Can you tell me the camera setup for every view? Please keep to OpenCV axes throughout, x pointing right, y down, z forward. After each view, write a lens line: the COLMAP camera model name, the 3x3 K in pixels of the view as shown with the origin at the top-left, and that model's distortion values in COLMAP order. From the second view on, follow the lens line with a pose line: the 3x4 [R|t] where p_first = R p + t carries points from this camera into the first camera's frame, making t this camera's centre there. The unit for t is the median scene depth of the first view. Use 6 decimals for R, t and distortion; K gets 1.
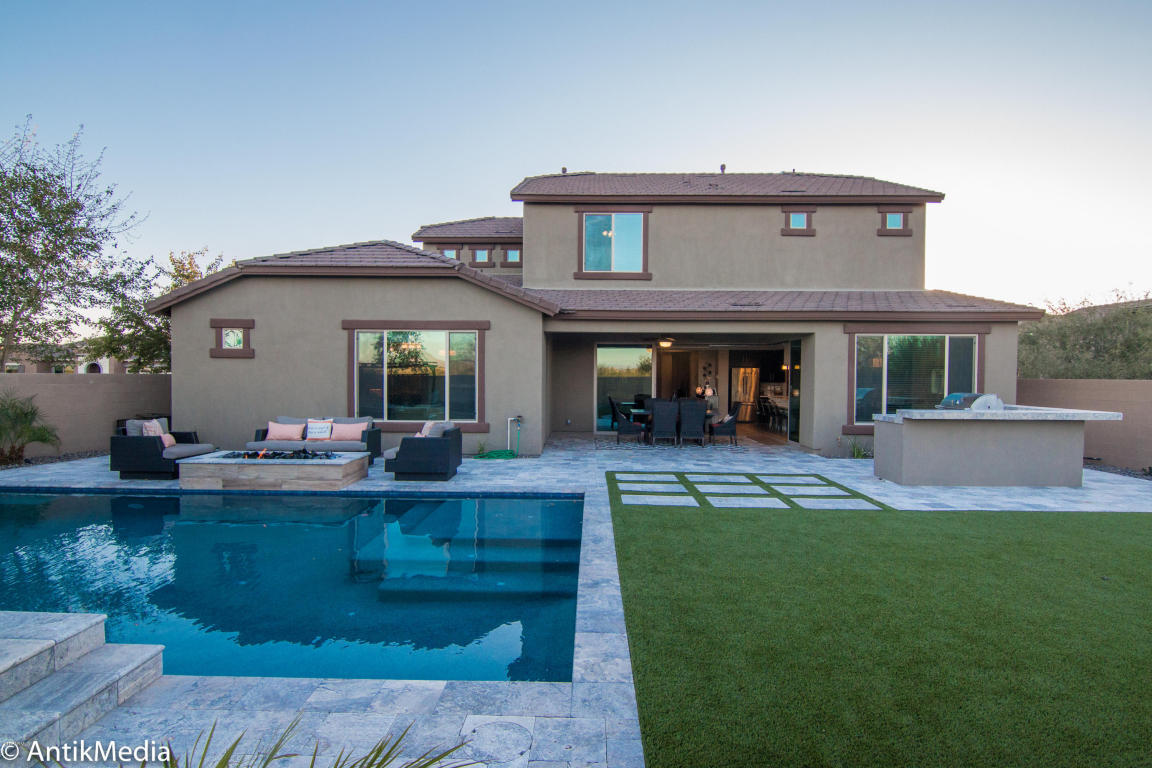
lens RADIAL K [[592.0, 0, 576.0], [0, 592.0, 384.0], [0, 0, 1]] dist [-0.001714, -0.000383]
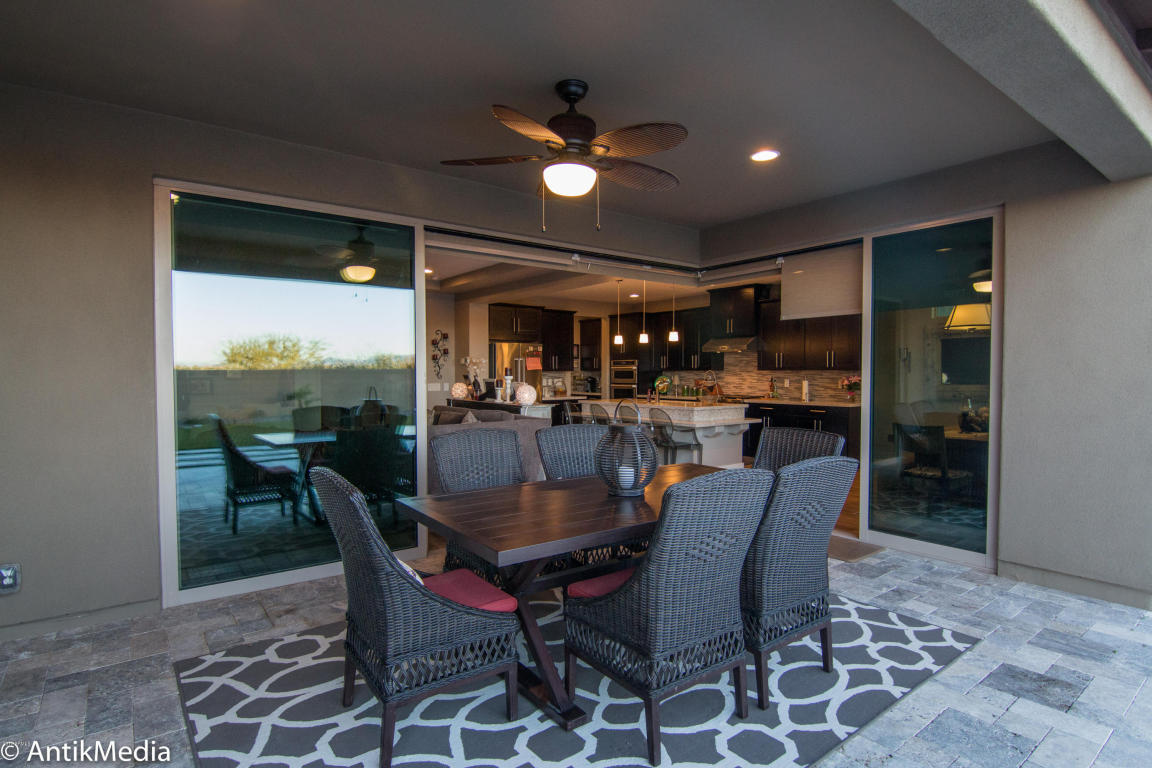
lens RADIAL K [[592.0, 0, 576.0], [0, 592.0, 384.0], [0, 0, 1]] dist [-0.001714, -0.000383]
pose [[0.788141, -0.018543, 0.615216, 0.020943], [0.014014, 0.999828, 0.012182, 0.003963], [-0.615336, -0.000979, 0.788265, 0.940678]]
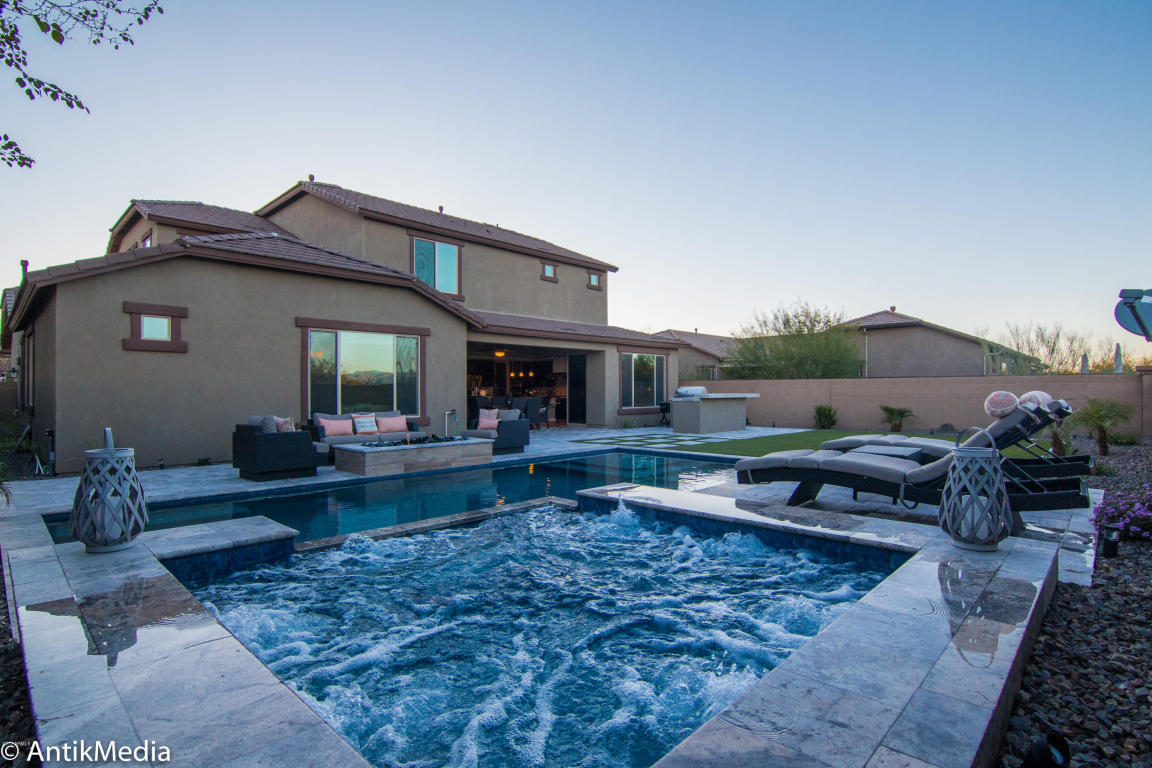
lens RADIAL K [[575.1, 0, 576.0], [0, 575.1, 384.0], [0, 0, 1]] dist [0.000659, 0.000069]
pose [[0.679258, -0.000304, 0.733900, -0.750038], [0.017012, 0.999738, -0.015332, 0.022894], [-0.733703, 0.022900, 0.679085, 0.026905]]
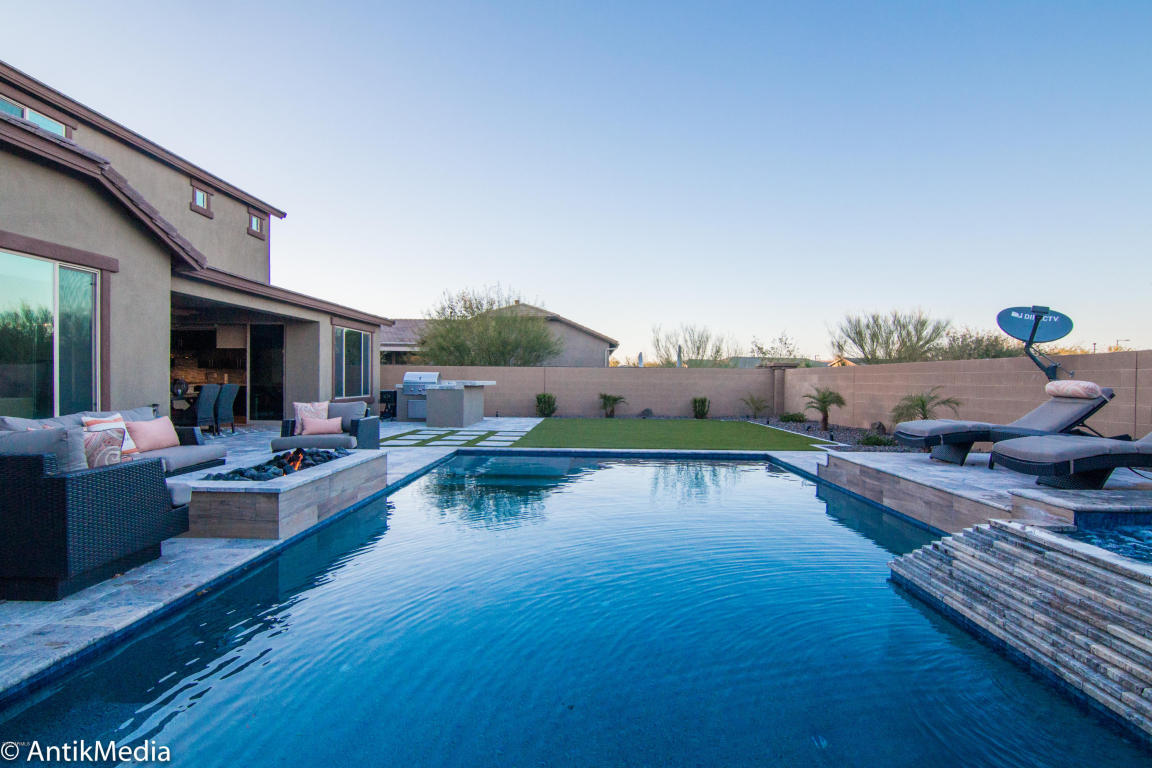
lens RADIAL K [[607.2, 0, 576.0], [0, 607.2, 384.0], [0, 0, 1]] dist [-0.019875, -0.000634]
pose [[0.008870, -0.014104, 0.999861, -0.770012], [0.004259, 0.999892, 0.014067, 0.021204], [-0.999952, 0.004133, 0.008929, 0.475955]]
